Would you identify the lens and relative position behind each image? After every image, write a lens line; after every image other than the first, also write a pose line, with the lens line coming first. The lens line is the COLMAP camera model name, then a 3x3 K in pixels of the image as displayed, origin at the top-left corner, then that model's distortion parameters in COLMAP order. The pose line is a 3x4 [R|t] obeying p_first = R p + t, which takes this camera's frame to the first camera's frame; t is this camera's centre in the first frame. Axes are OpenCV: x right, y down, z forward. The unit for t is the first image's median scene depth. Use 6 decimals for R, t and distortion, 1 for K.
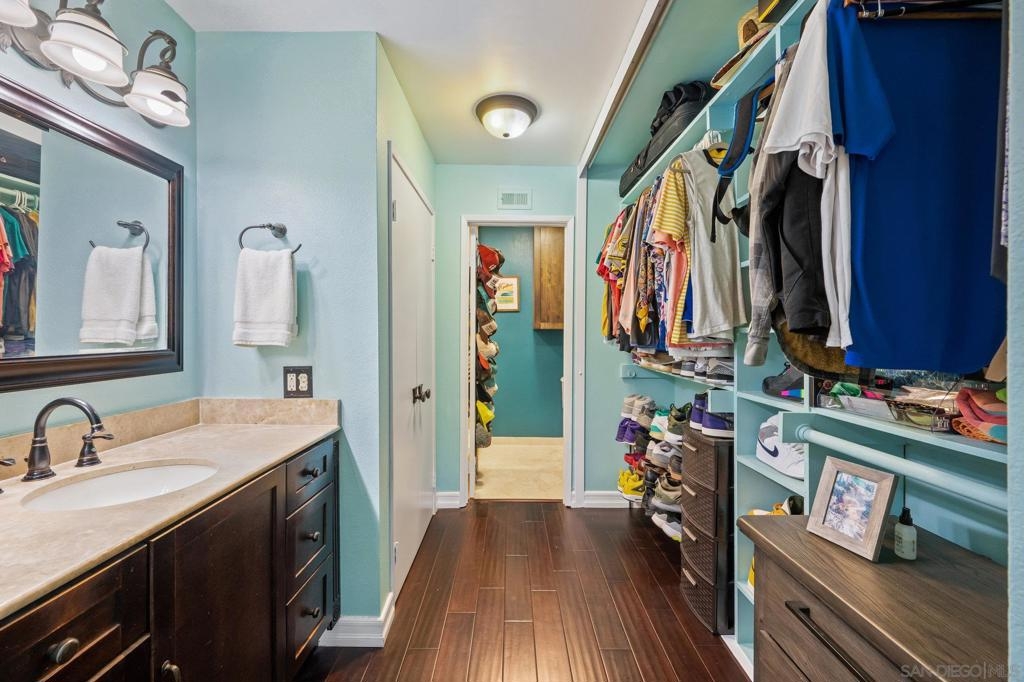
lens RADIAL K [[396.6, 0, 510.2], [0, 396.6, 336.7], [0, 0, 1]] dist [-0.001590, 0.000090]
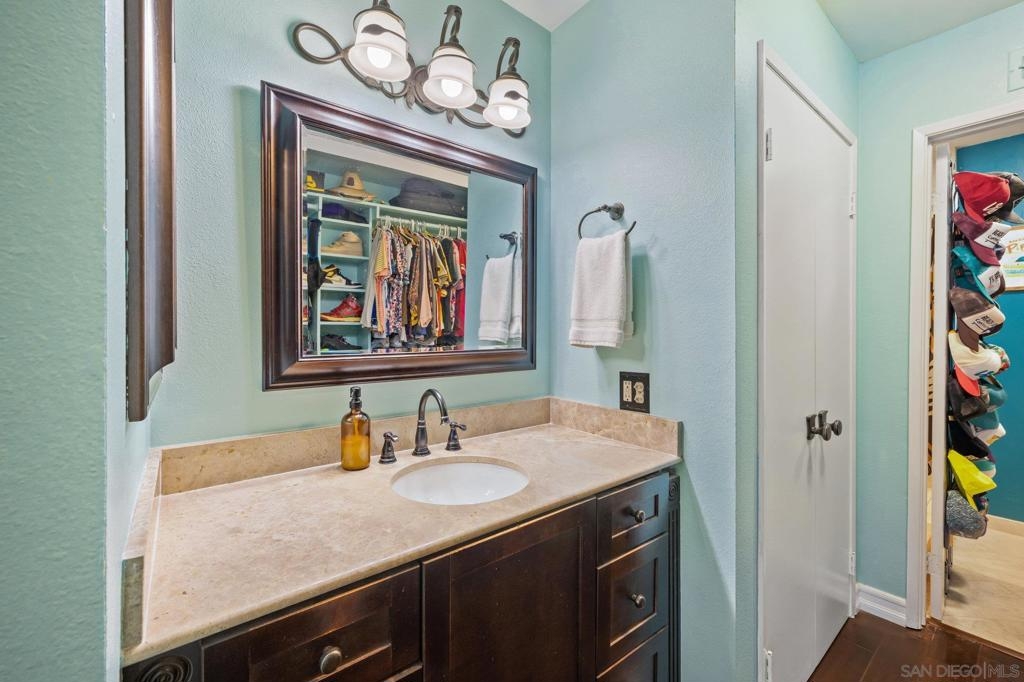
lens RADIAL K [[439.1, 0, 502.0], [0, 439.1, 335.3], [0, 0, 1]] dist [-0.001975, 0.000438]
pose [[0.632241, 0.004193, -0.774760, -0.007960], [-0.002901, 0.999991, 0.003045, -0.003756], [0.774766, 0.000322, 0.632248, 0.222460]]
